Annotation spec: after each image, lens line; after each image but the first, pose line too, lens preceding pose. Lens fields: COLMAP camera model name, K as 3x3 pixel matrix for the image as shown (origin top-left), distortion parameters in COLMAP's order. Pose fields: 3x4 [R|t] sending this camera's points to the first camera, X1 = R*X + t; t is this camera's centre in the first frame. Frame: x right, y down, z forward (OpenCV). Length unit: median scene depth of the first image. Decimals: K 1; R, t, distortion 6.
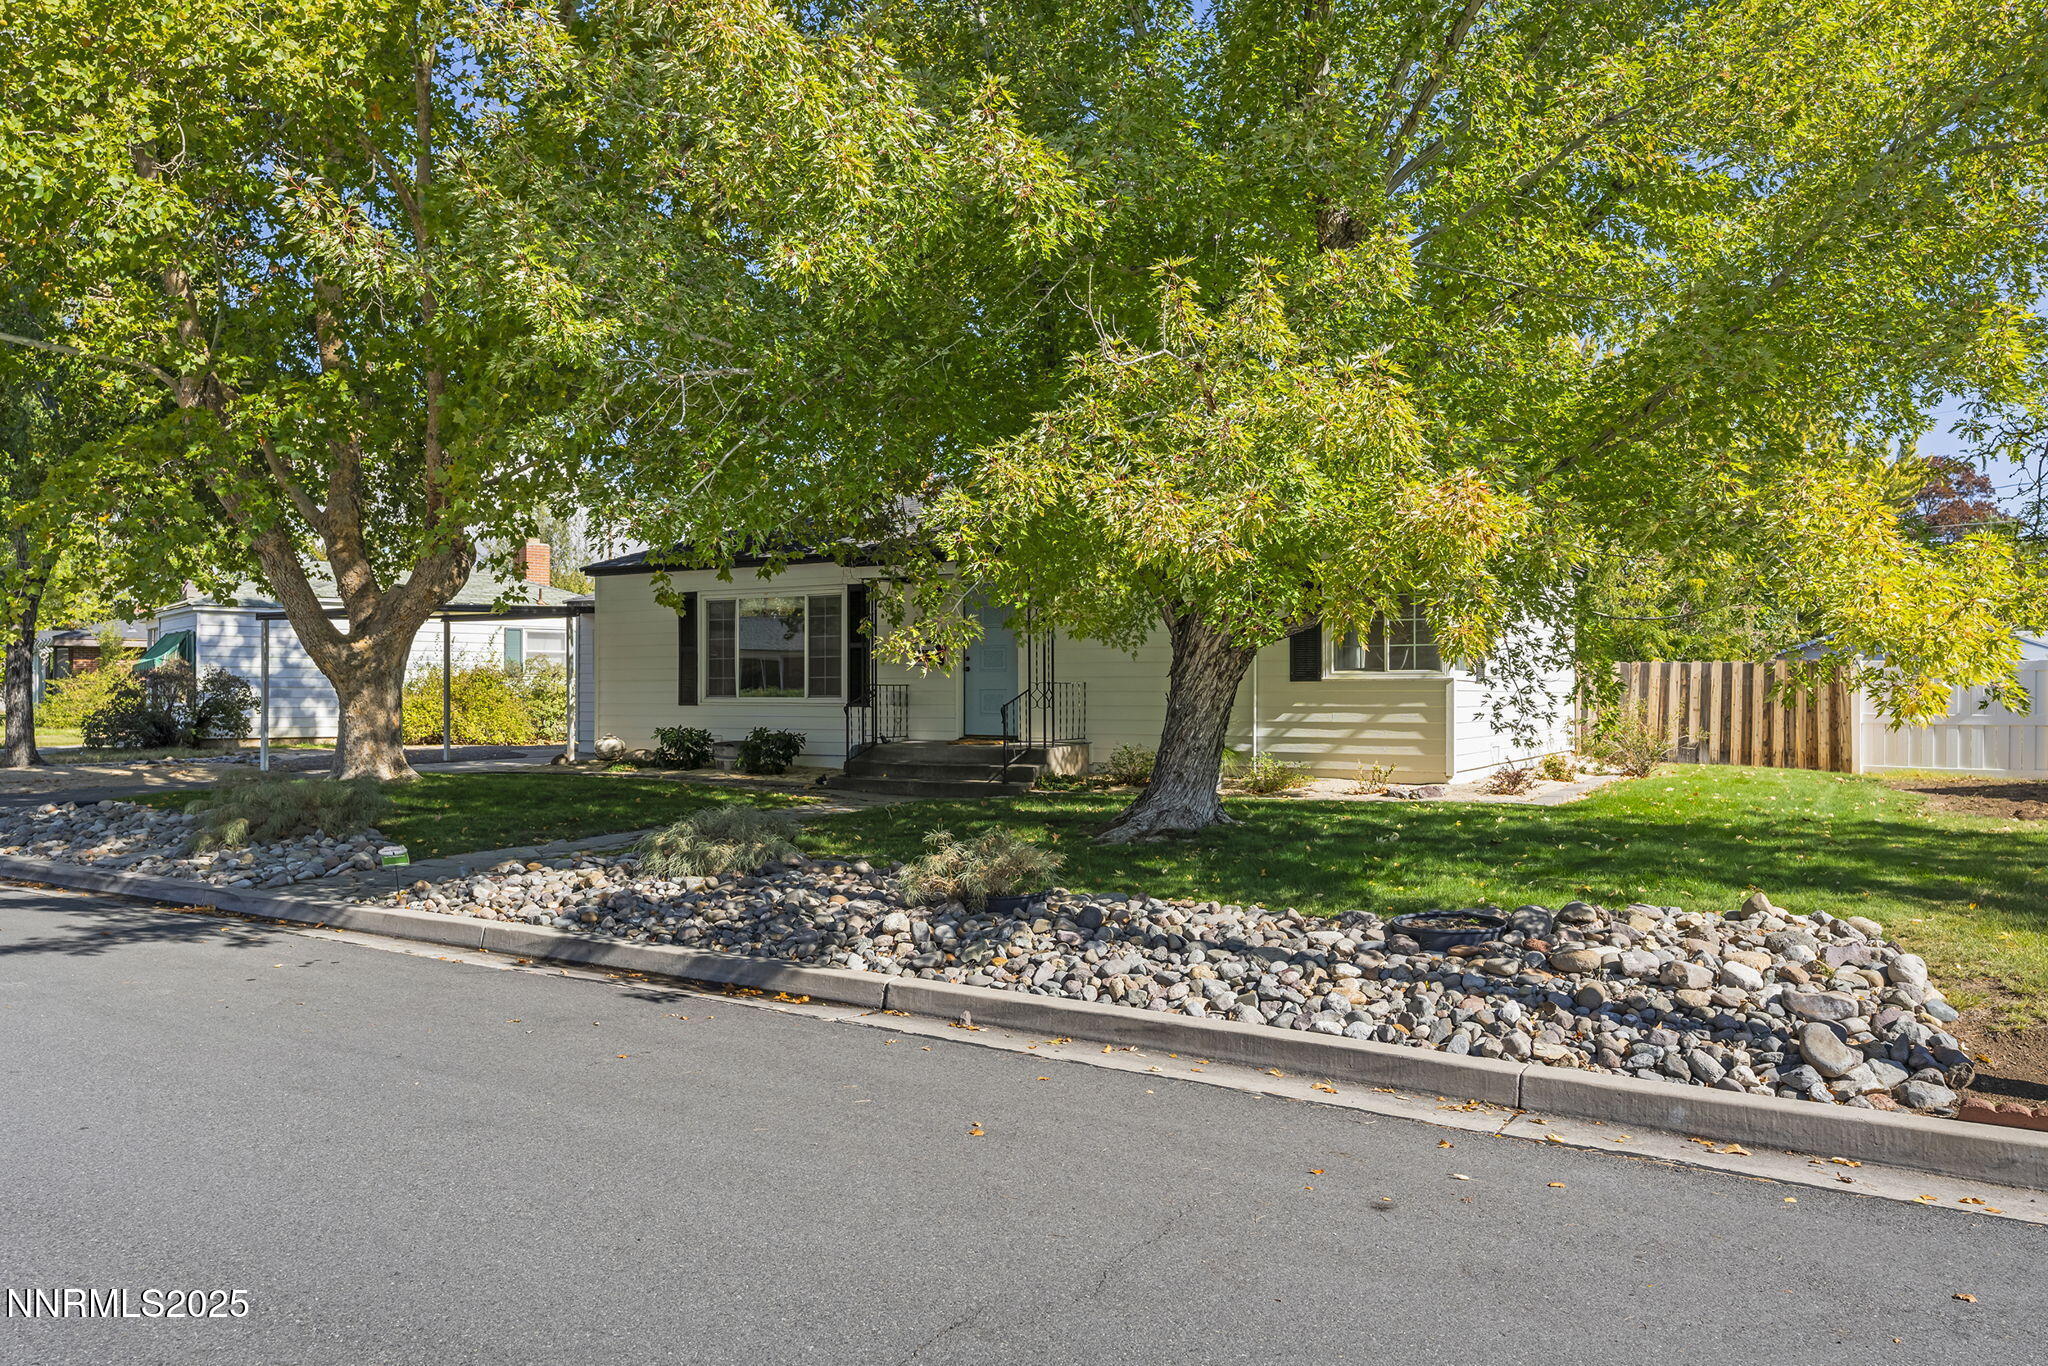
lens RADIAL K [[1000.9, 0, 1024.0], [0, 1000.9, 683.0], [0, 0, 1]] dist [-0.001616, 0.000379]
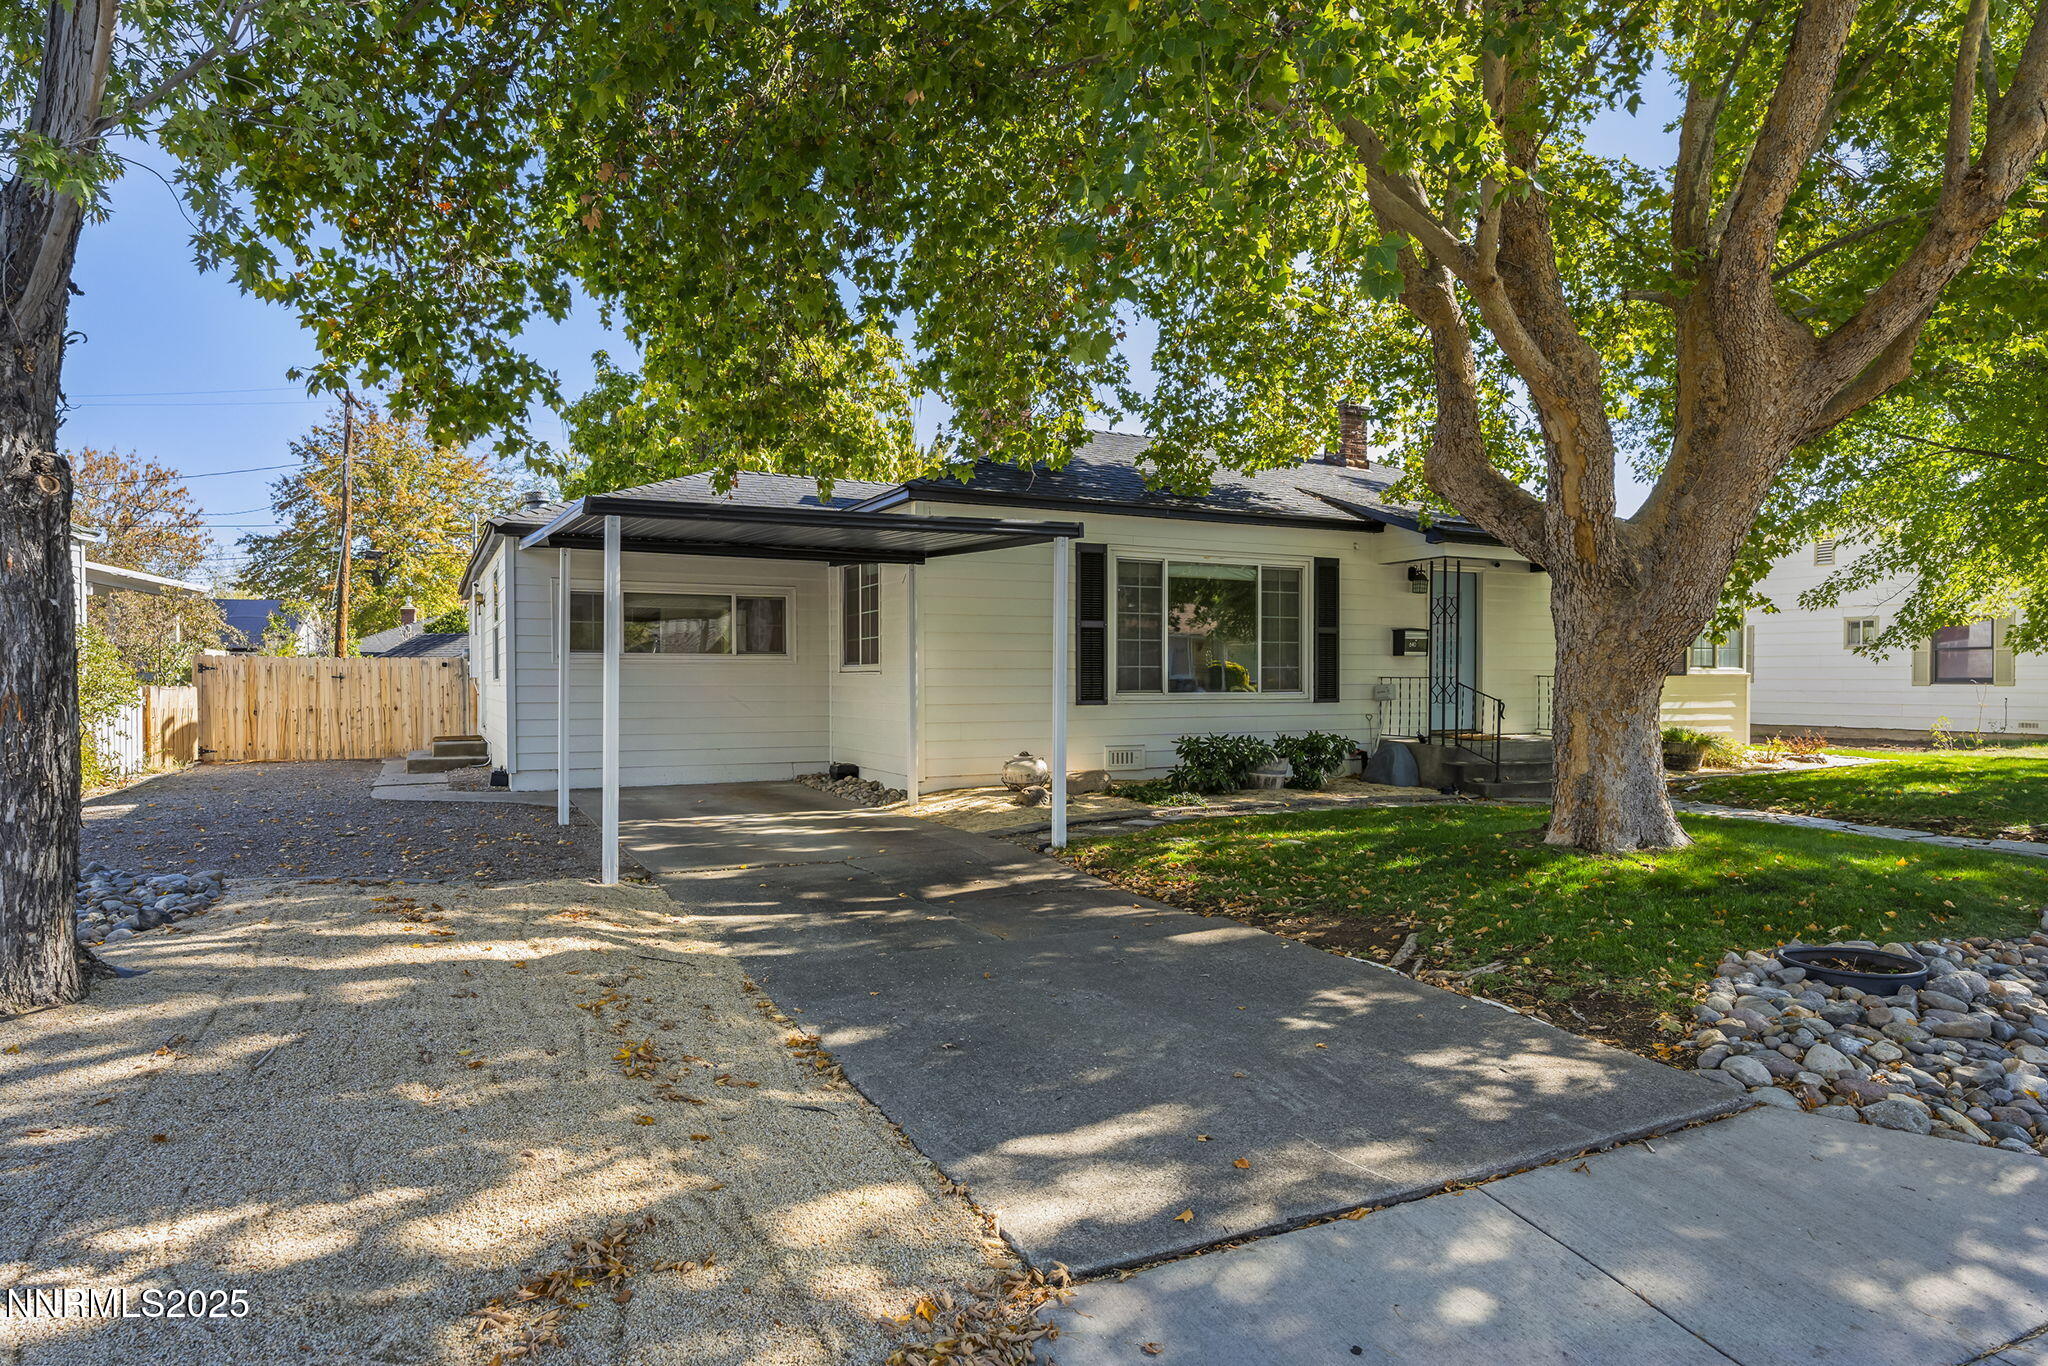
lens RADIAL K [[1000.9, 0, 1024.0], [0, 1000.9, 683.0], [0, 0, 1]] dist [-0.001616, 0.000379]
pose [[0.672508, 0.003295, 0.740082, -0.984871], [-0.002070, 0.999995, -0.002572, 0.010138], [-0.740087, 0.000198, 0.672512, 0.627934]]
